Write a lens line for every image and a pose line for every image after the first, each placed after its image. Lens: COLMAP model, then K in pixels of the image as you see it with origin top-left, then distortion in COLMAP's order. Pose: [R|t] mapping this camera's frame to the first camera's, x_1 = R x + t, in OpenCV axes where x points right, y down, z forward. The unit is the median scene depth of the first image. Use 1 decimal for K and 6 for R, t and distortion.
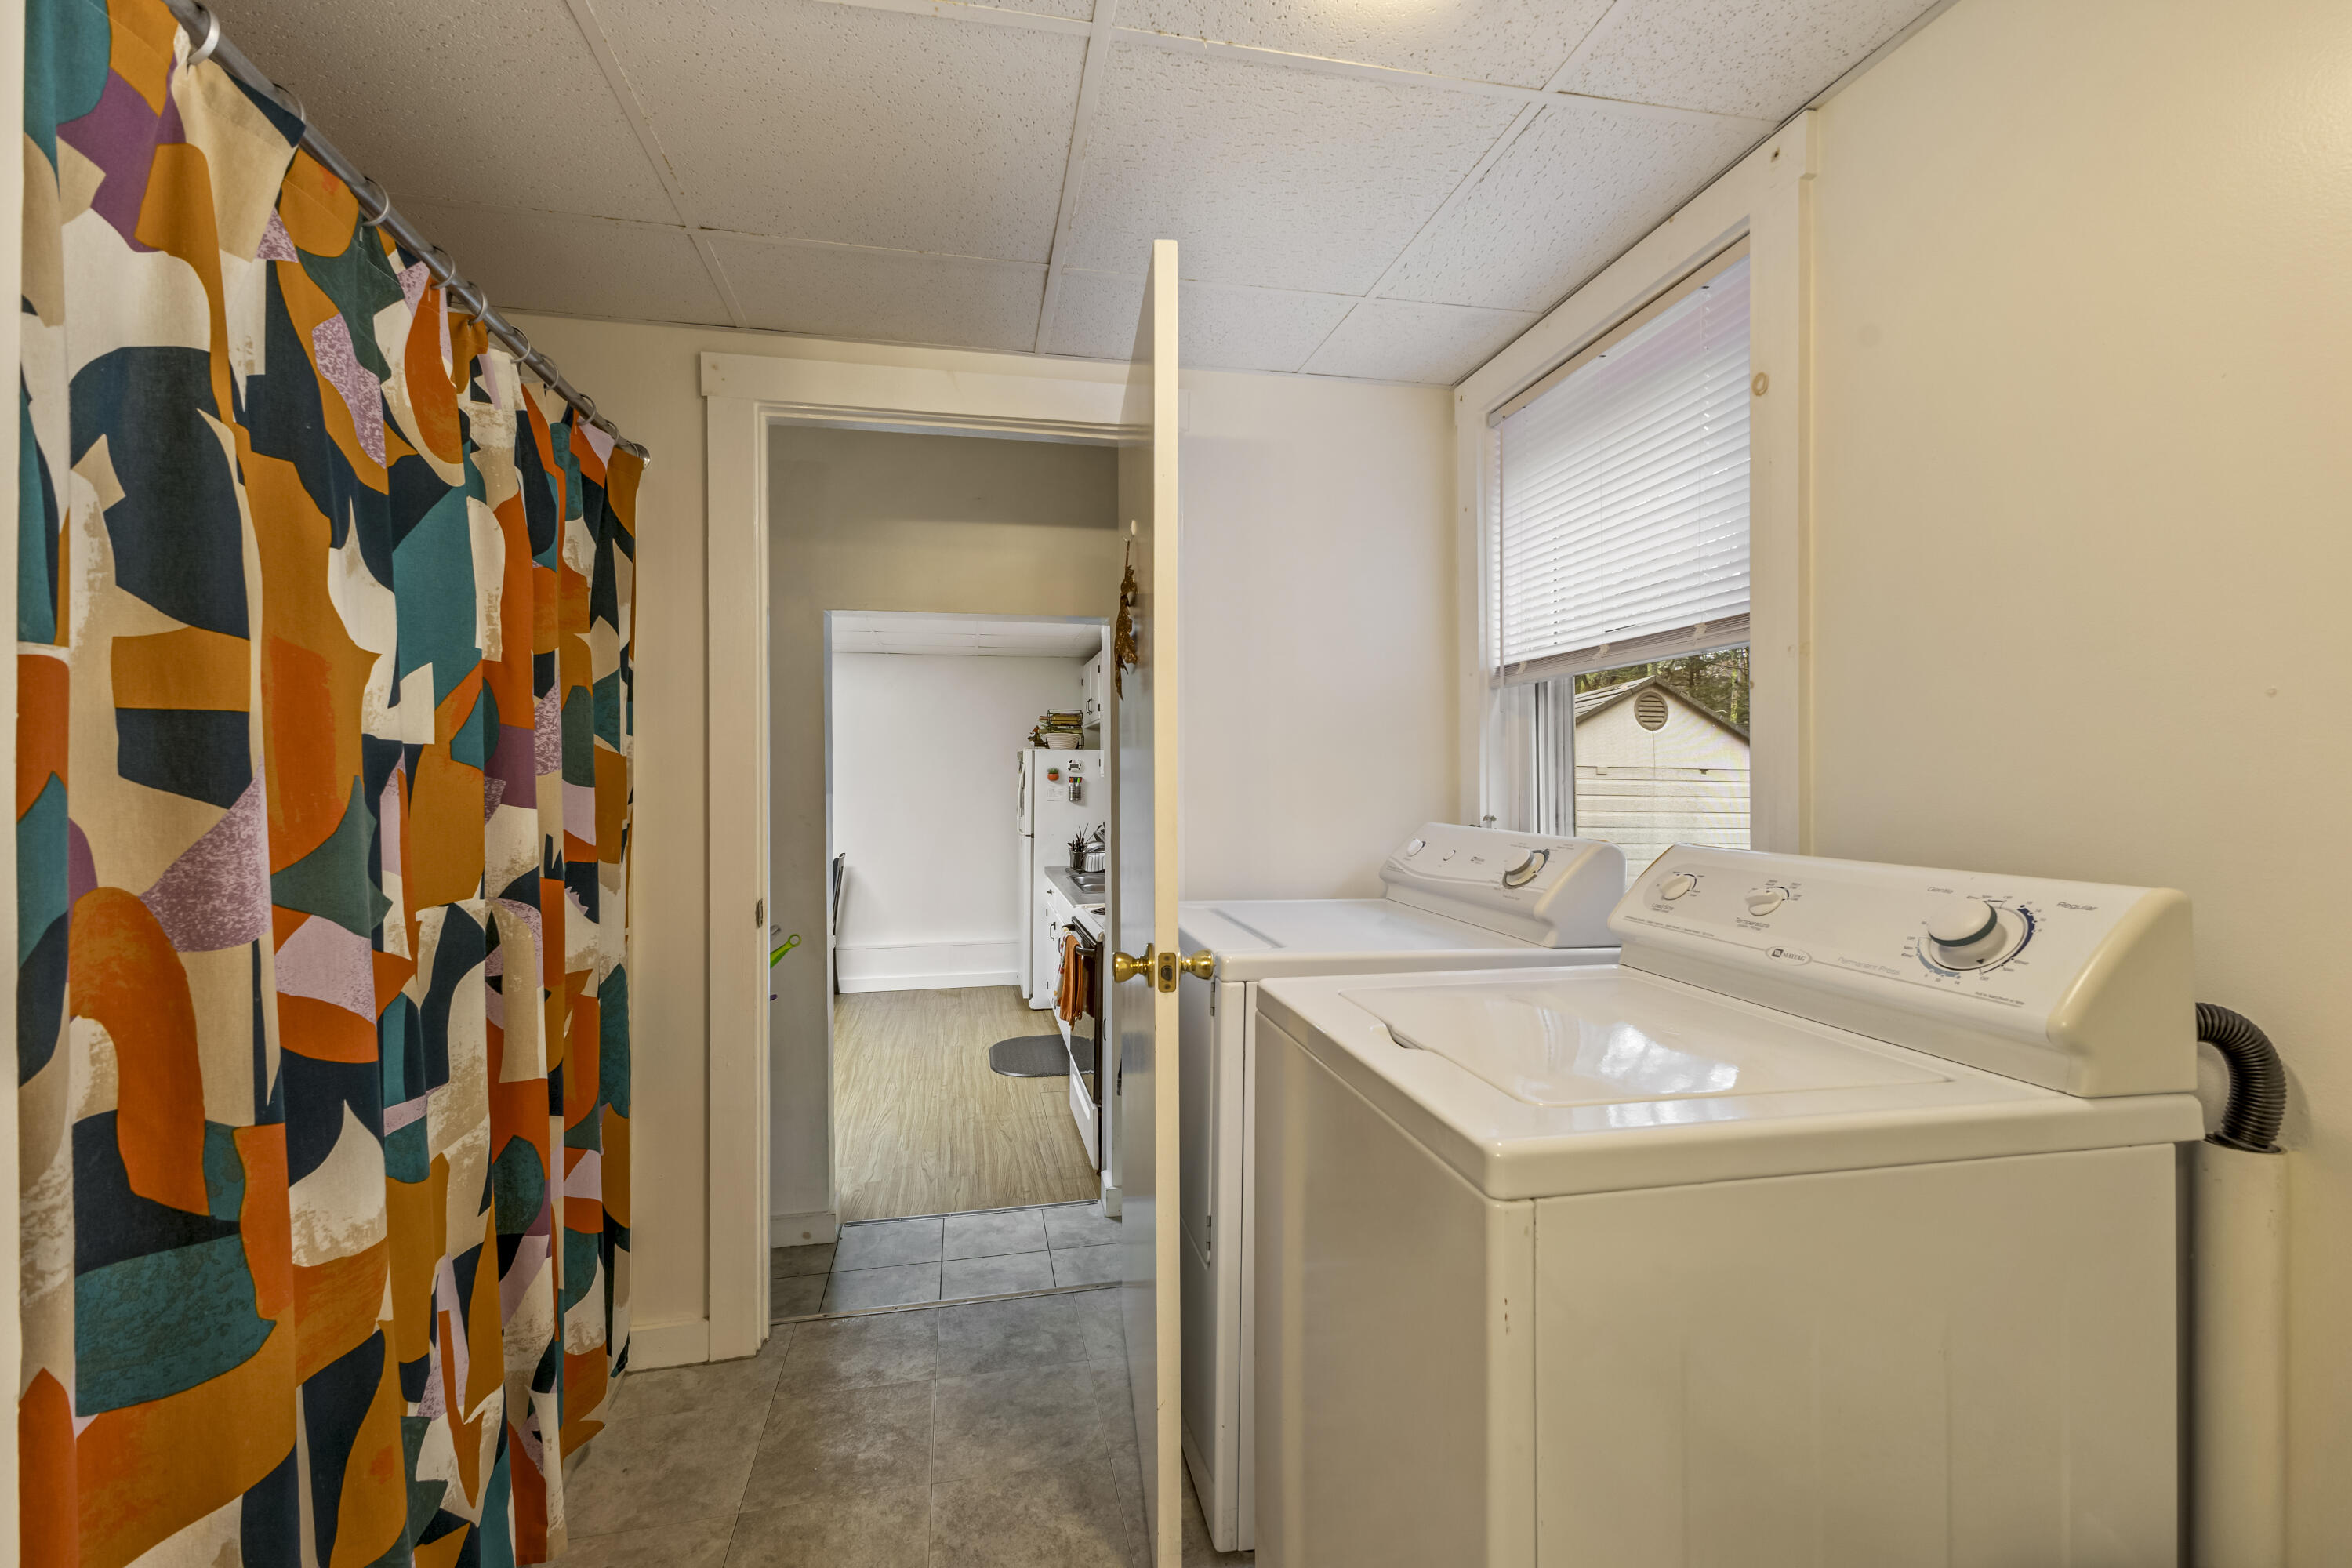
lens RADIAL K [[1008.8, 0, 1180.2], [0, 1008.8, 768.0], [0, 0, 1]] dist [0.009600, -0.003642]
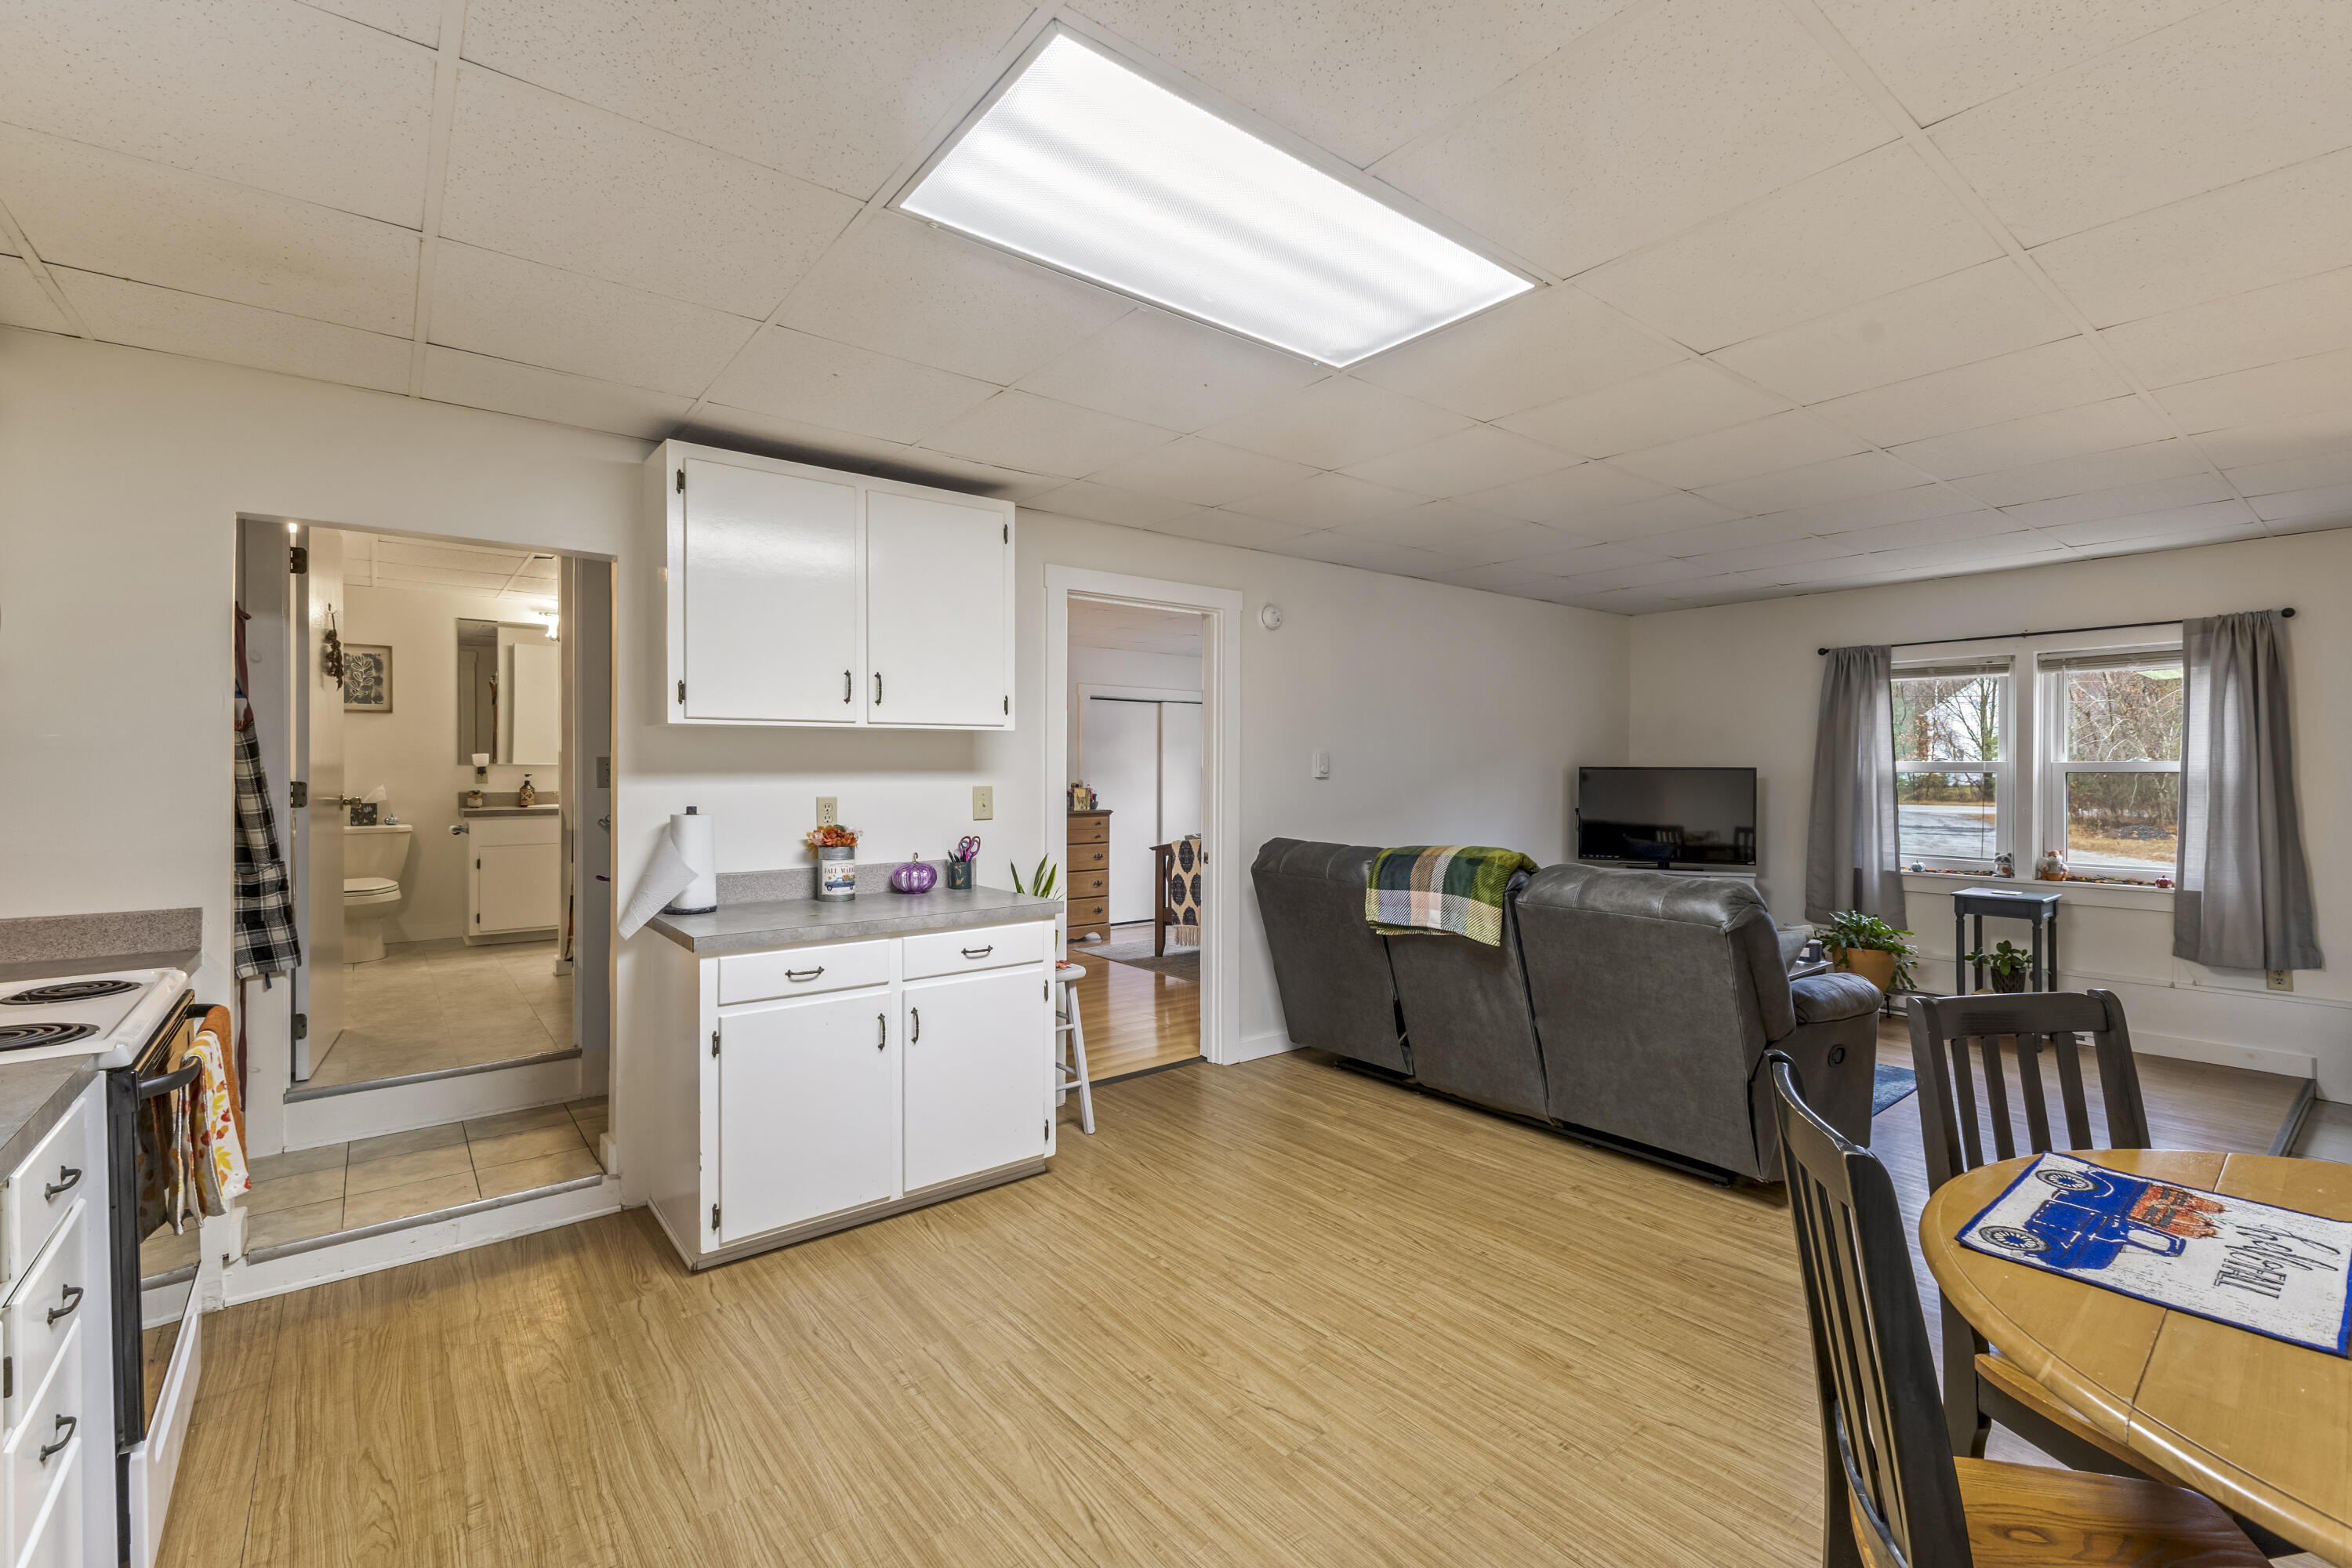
lens RADIAL K [[1008.8, 0, 1168.5], [0, 1008.8, 769.5], [0, 0, 1]] dist [0.009600, -0.003642]
pose [[-0.897543, 0.005923, -0.440888, -1.048658], [0.007114, 0.999974, -0.001048, 0.163117], [0.440871, -0.004077, -0.897561, 5.625554]]
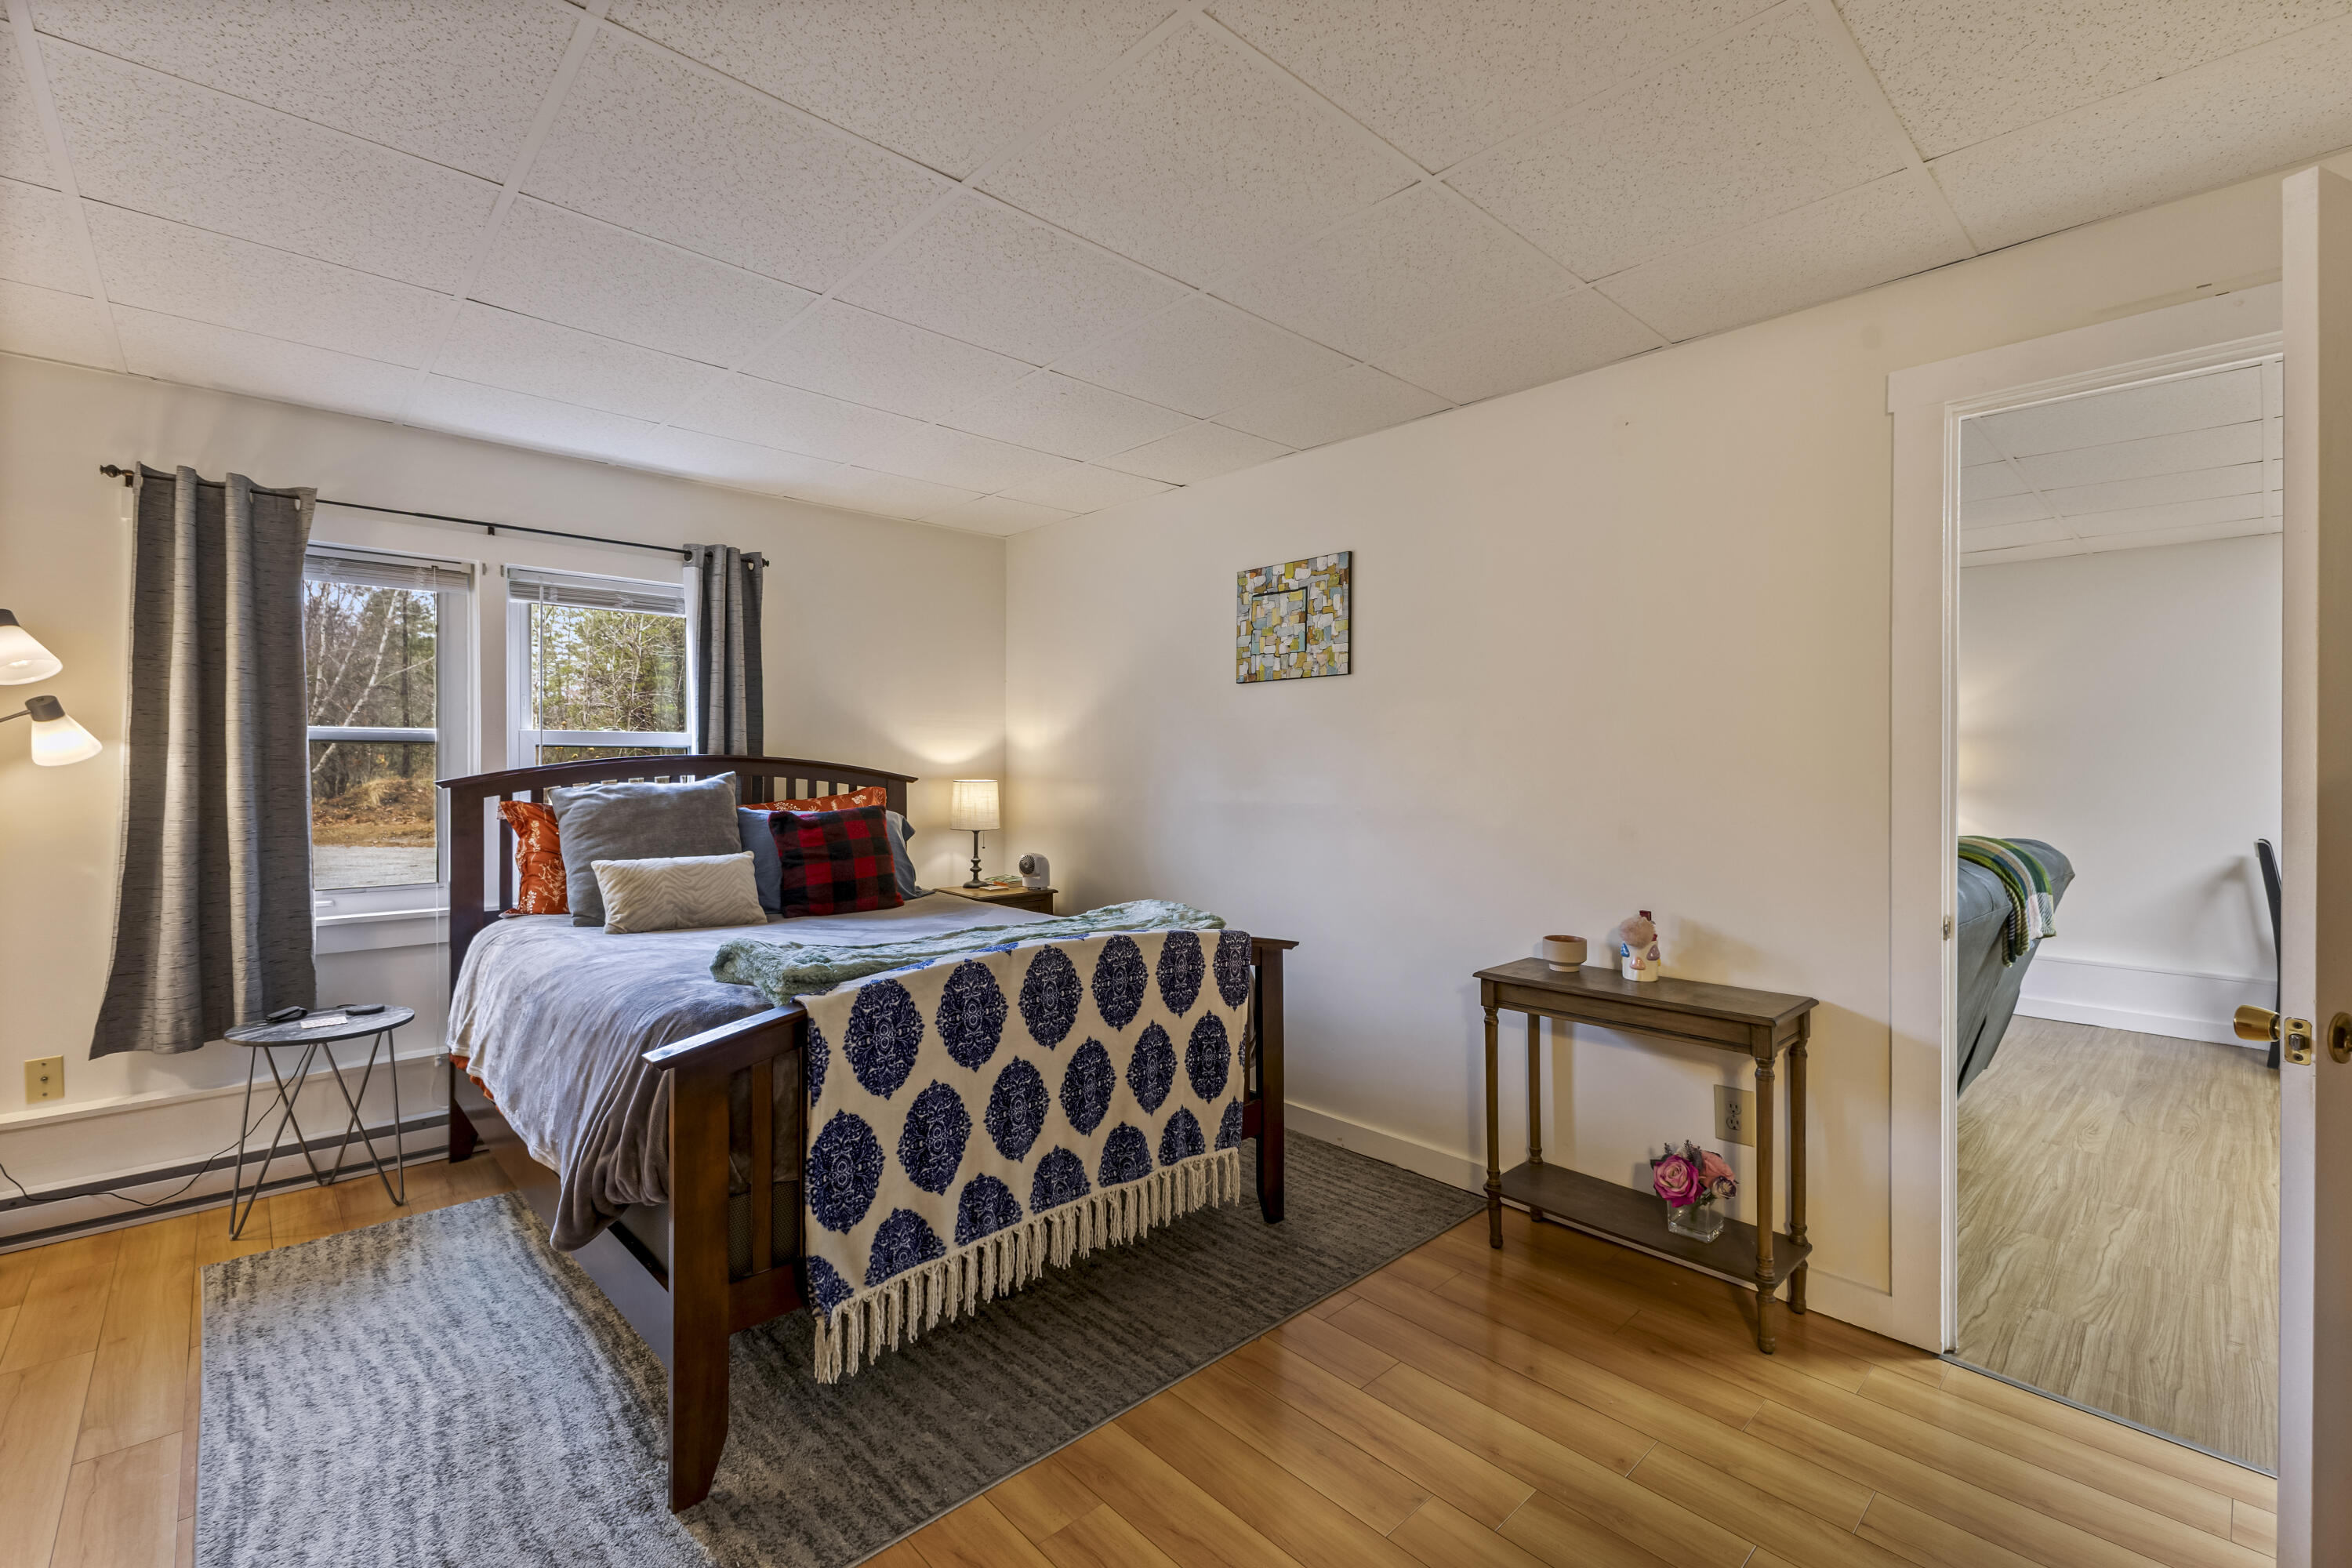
lens RADIAL K [[1008.8, 0, 1177.0], [0, 1008.8, 771.7], [0, 0, 1]] dist [0.009600, -0.003642]
pose [[0.517143, 0.015926, -0.855751, -2.063779], [-0.004765, 0.999865, 0.015729, 0.198484], [0.855886, -0.004057, 0.517149, -0.031888]]
